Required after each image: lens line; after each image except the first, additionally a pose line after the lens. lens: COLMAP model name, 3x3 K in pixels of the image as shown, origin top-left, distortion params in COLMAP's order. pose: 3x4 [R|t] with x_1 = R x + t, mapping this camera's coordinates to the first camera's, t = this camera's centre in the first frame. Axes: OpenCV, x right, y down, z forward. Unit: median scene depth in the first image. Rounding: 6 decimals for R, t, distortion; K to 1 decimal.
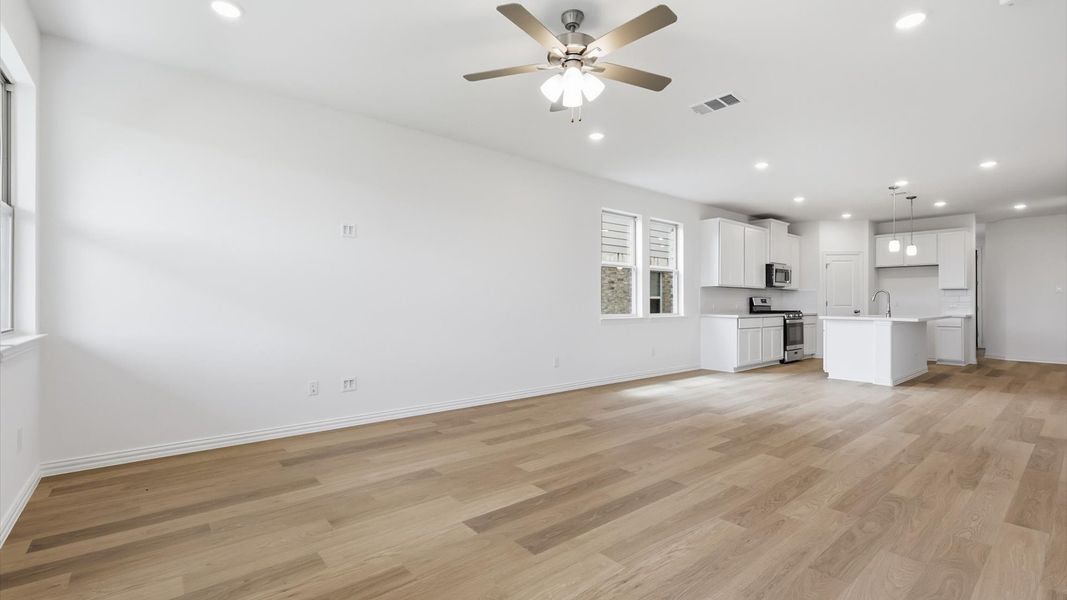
lens RADIAL K [[468.1, 0, 537.4], [0, 468.1, 293.7], [0, 0, 1]] dist [0.006317, -0.000576]
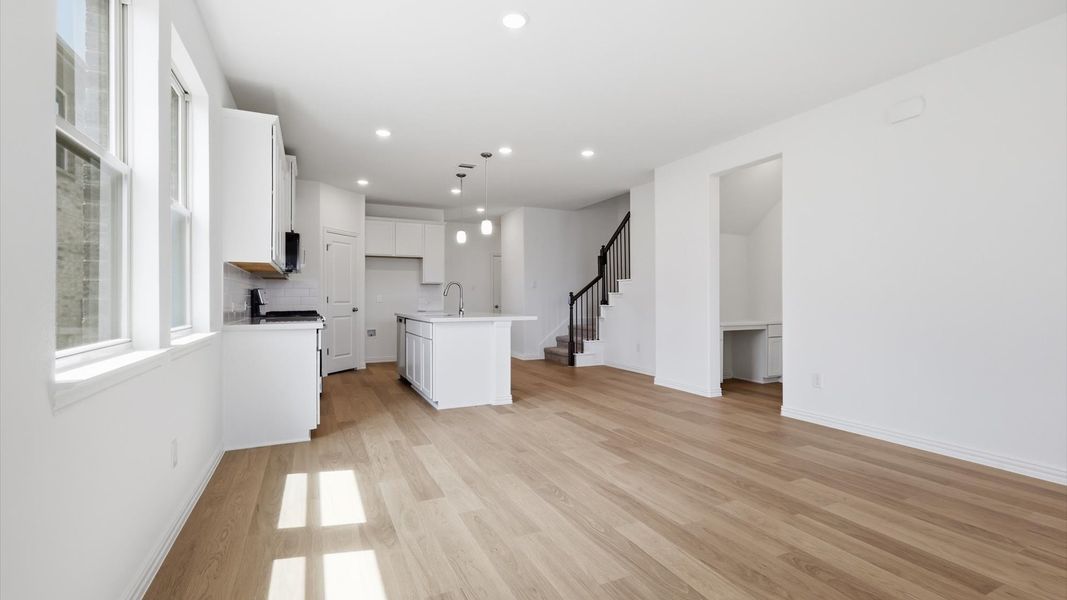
lens RADIAL K [[473.9, 0, 532.7], [0, 473.9, 291.4], [0, 0, 1]] dist [0.002332, 0.000316]
pose [[0.256146, 0.012891, 0.966552, -0.008544], [-0.015493, 0.999837, -0.009229, 0.026205], [-0.966514, -0.012610, 0.256304, 1.294370]]
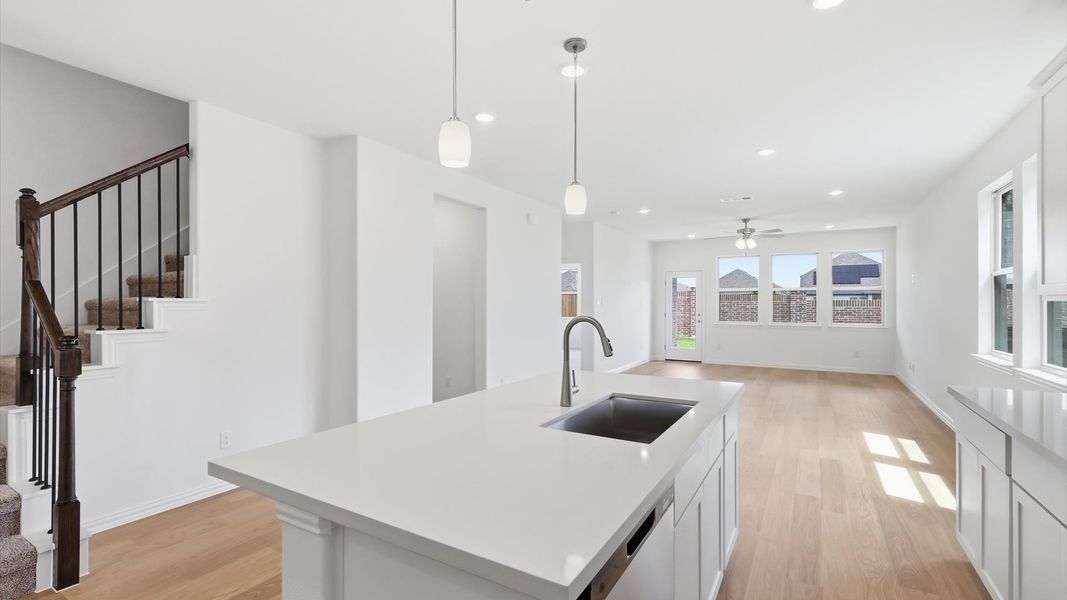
lens RADIAL K [[468.1, 0, 541.1], [0, 468.1, 301.9], [0, 0, 1]] dist [0.006317, -0.000576]
pose [[-0.941817, -0.003926, -0.336103, 1.650792], [0.003249, 0.999779, -0.020783, -0.020418], [0.336110, -0.020666, -0.941596, 2.435578]]
